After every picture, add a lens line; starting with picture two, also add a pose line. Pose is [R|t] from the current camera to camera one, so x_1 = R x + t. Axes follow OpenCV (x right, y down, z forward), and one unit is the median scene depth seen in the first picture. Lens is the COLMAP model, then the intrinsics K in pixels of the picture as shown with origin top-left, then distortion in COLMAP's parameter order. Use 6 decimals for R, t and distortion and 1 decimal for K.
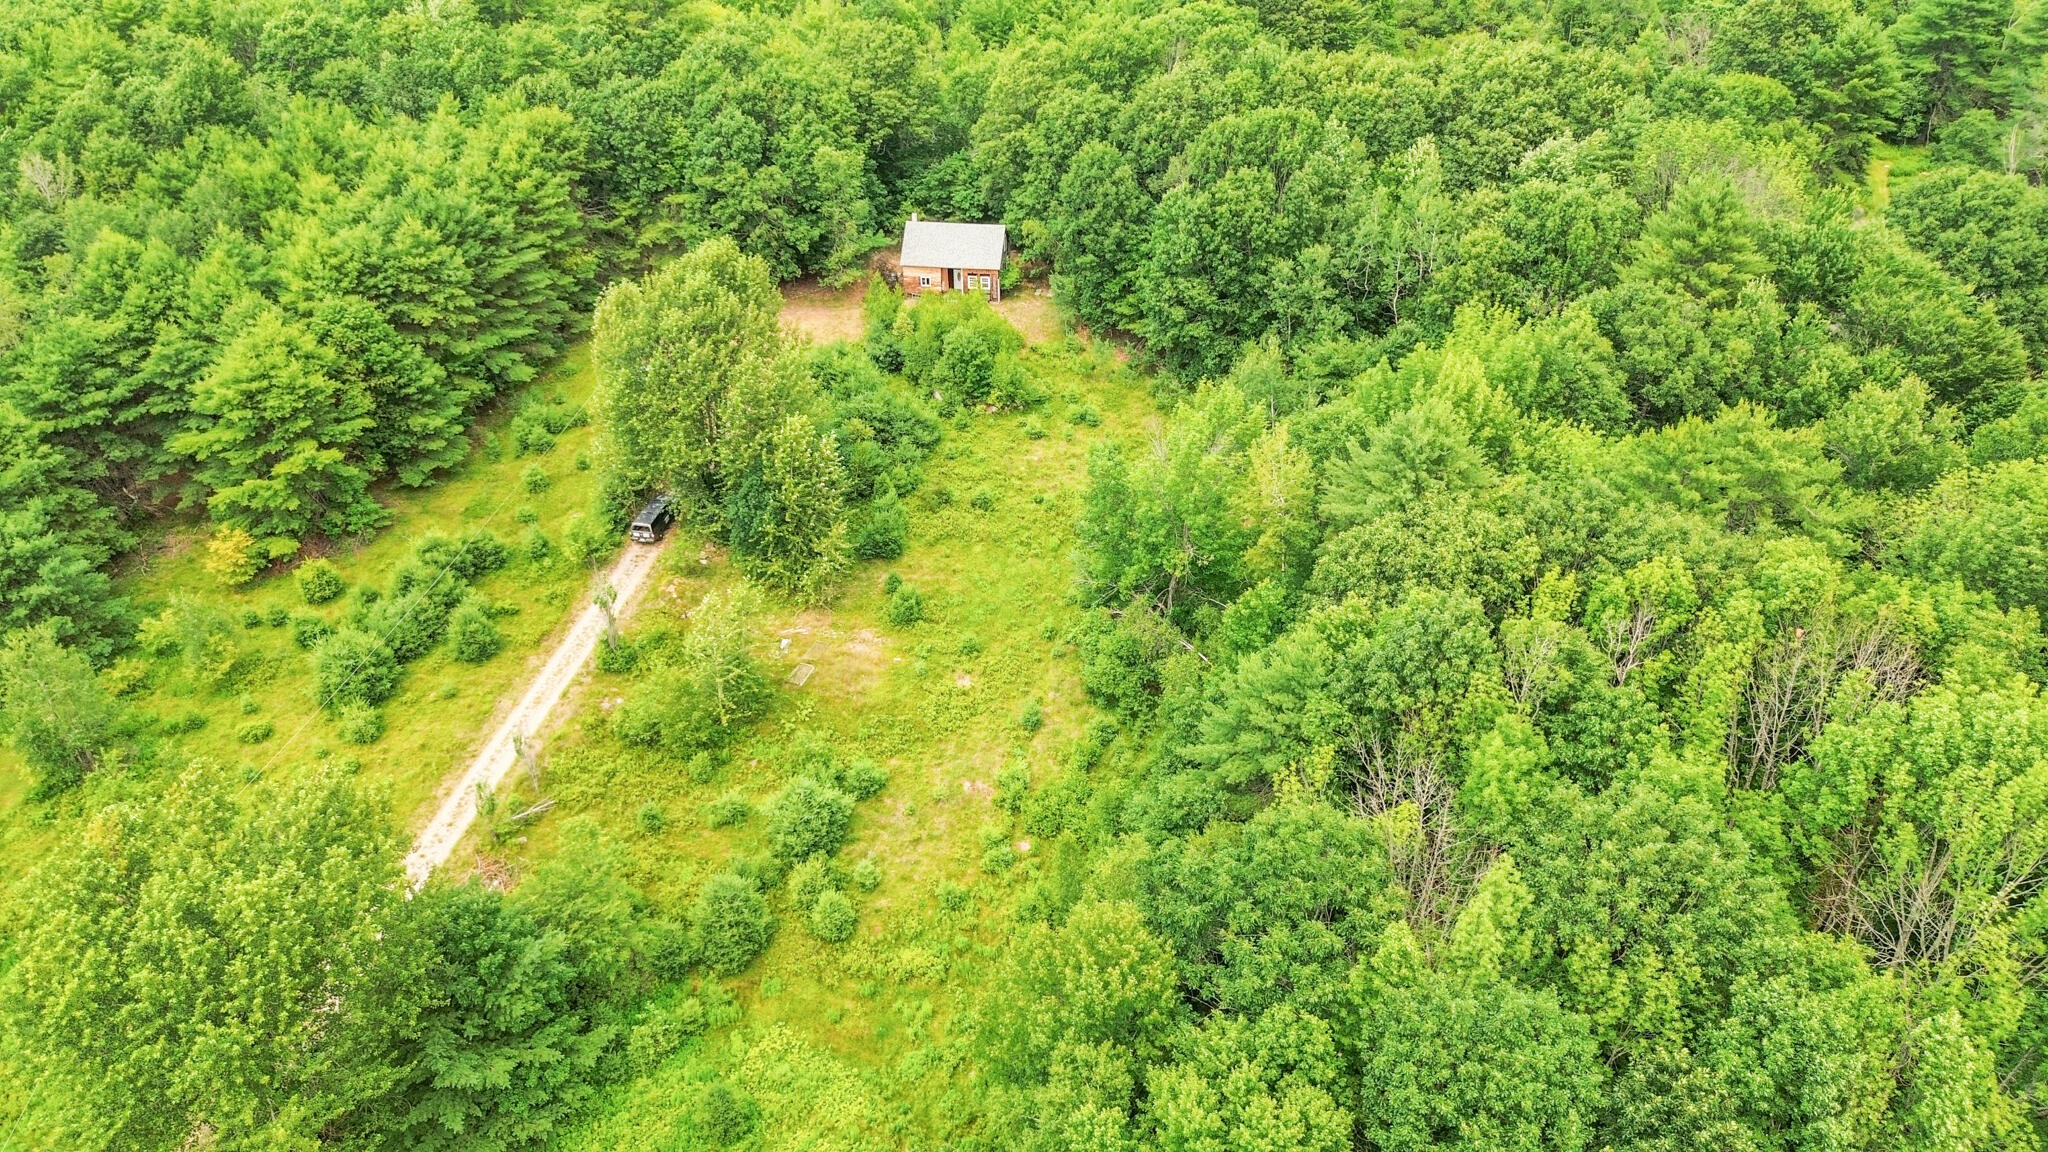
lens RADIAL K [[1449.0, 0, 1036.0], [0, 1449.0, 560.9], [0, 0, 1]] dist [0.077034, -0.071396]
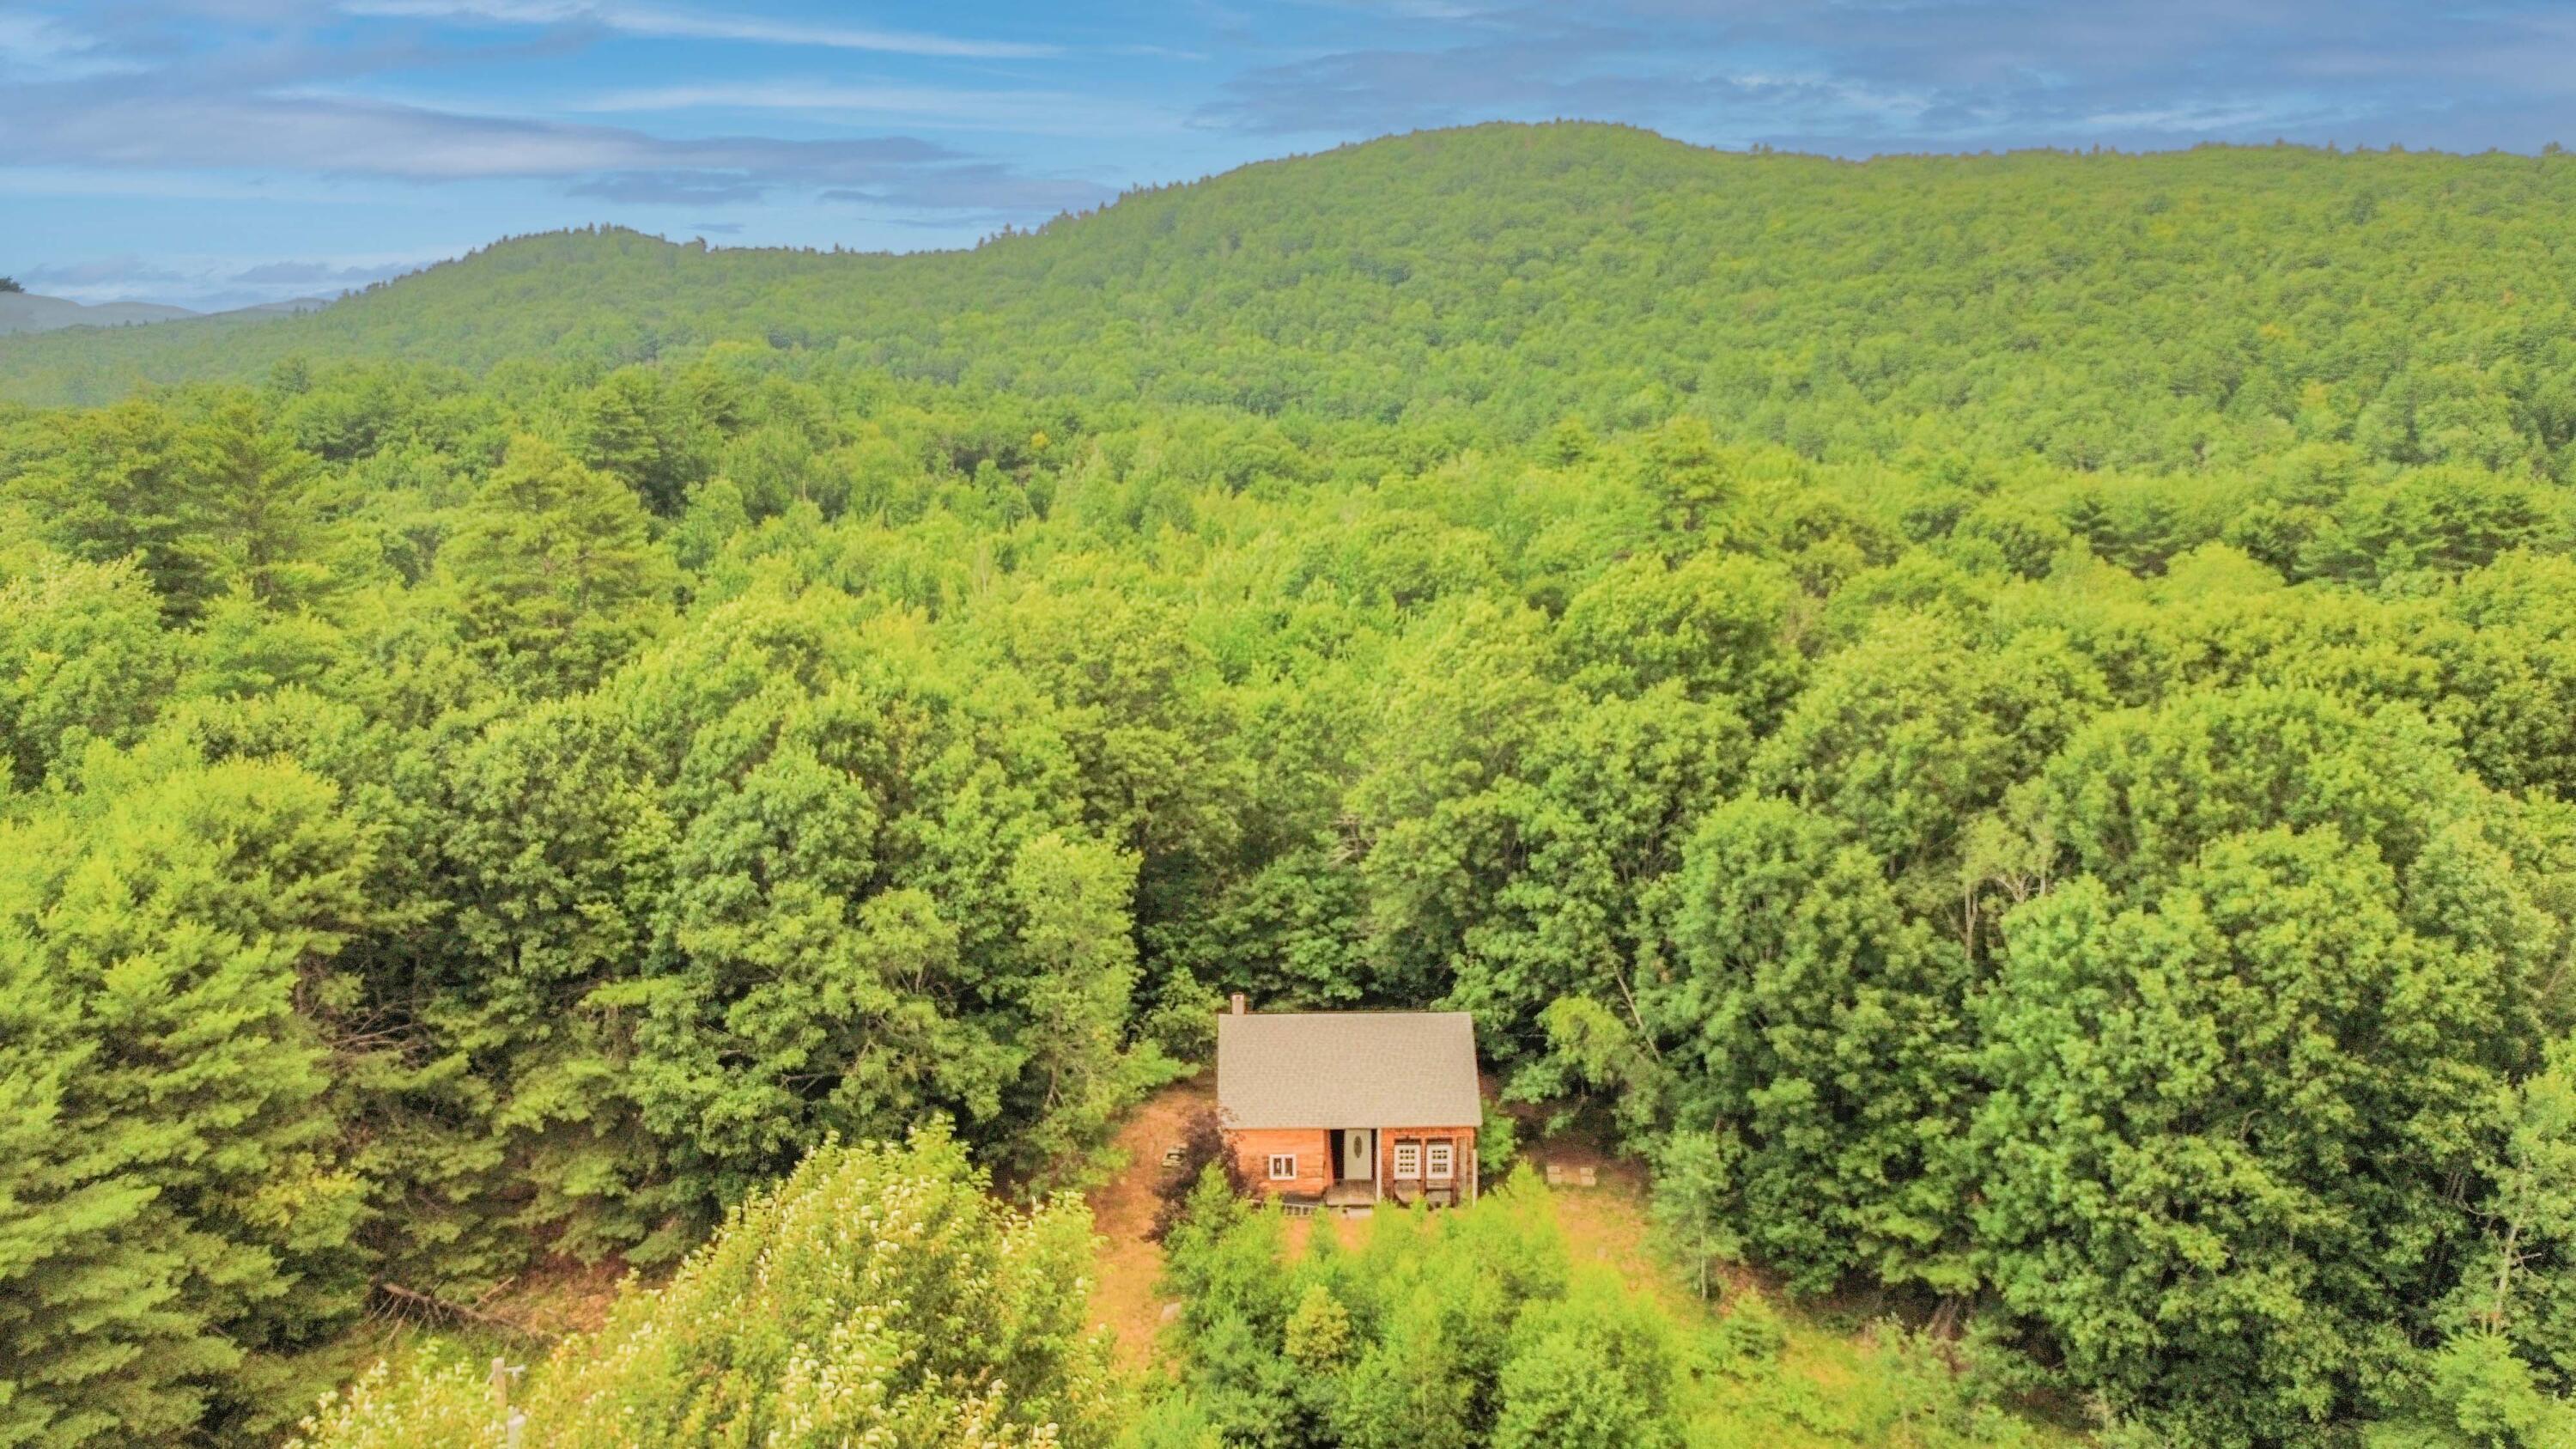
lens RADIAL K [[1798.9, 0, 1282.2], [0, 1798.9, 725.5], [0, 0, 1]] dist [0.057937, -0.040825]
pose [[0.989040, -0.027861, 0.144998, -0.155352], [0.080329, 0.925517, -0.370089, -0.136230], [-0.123887, 0.377680, 0.917611, 0.569586]]
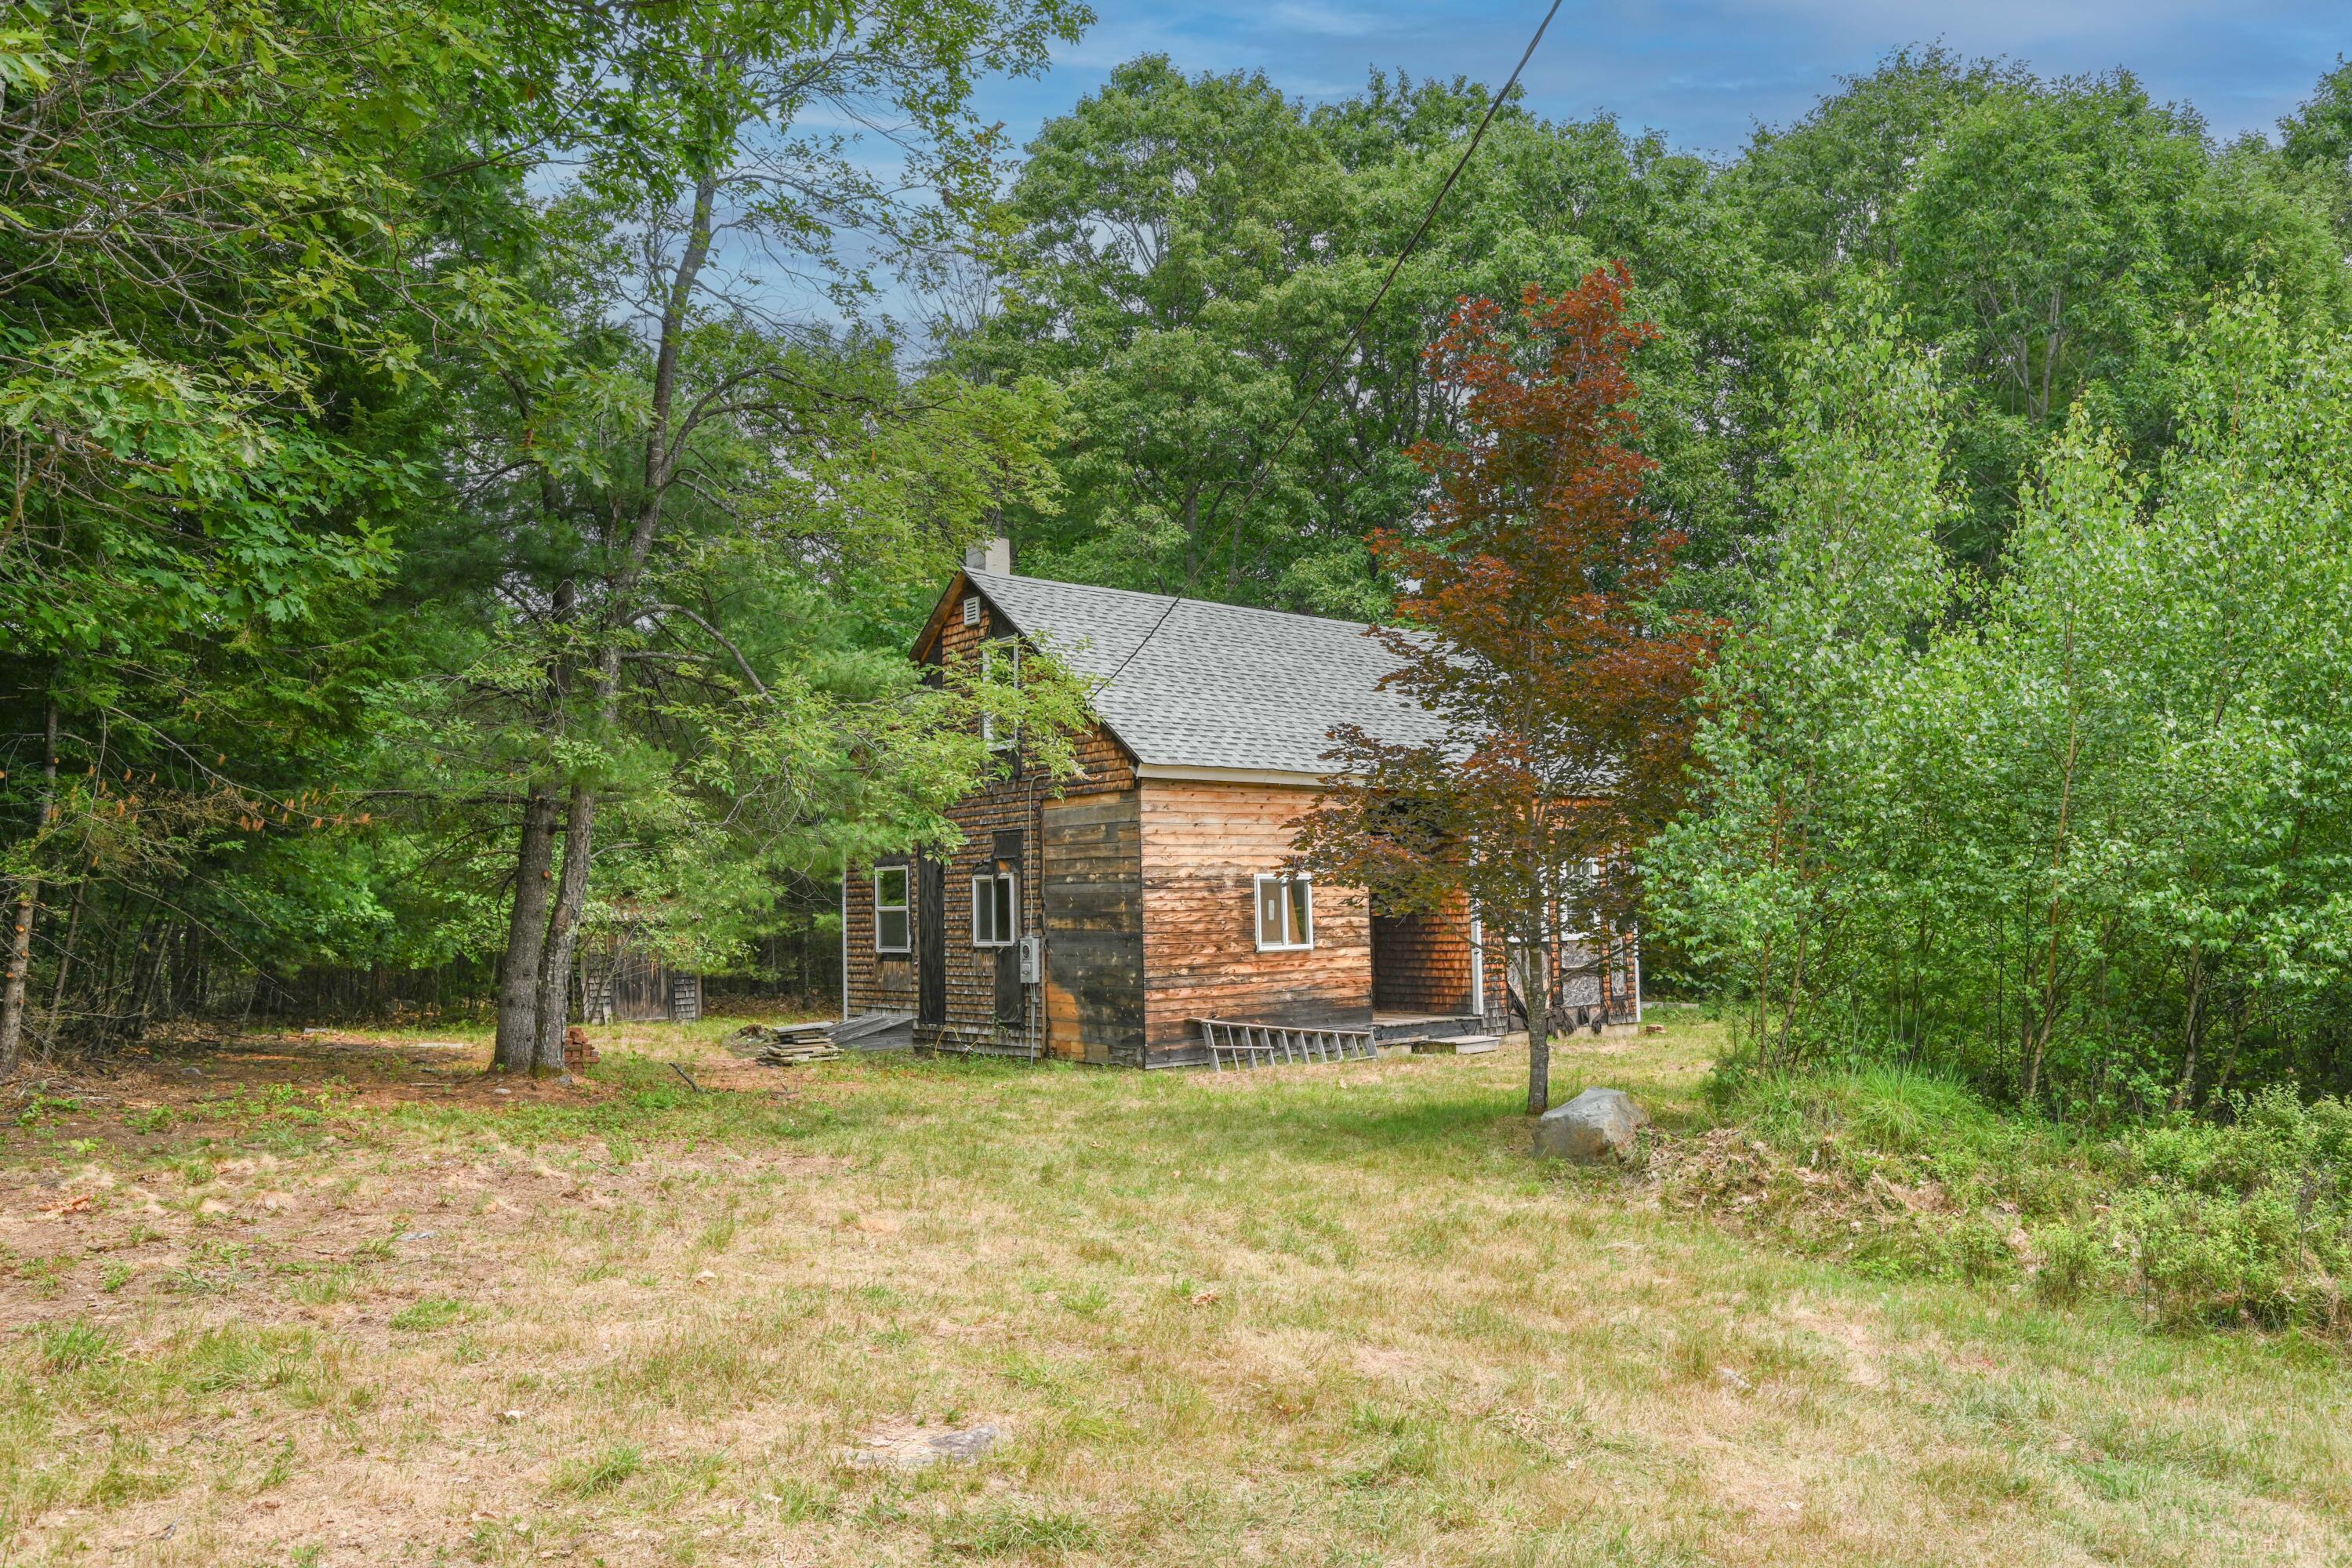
lens RADIAL K [[1741.1, 0, 1230.7], [0, 1741.1, 739.6], [0, 0, 1]] dist [-0.010590, -0.003090]
pose [[0.654185, 0.071050, 0.752990, -0.212453], [0.423155, 0.790795, -0.442247, -0.153153], [-0.626883, 0.607943, 0.487261, 1.009956]]
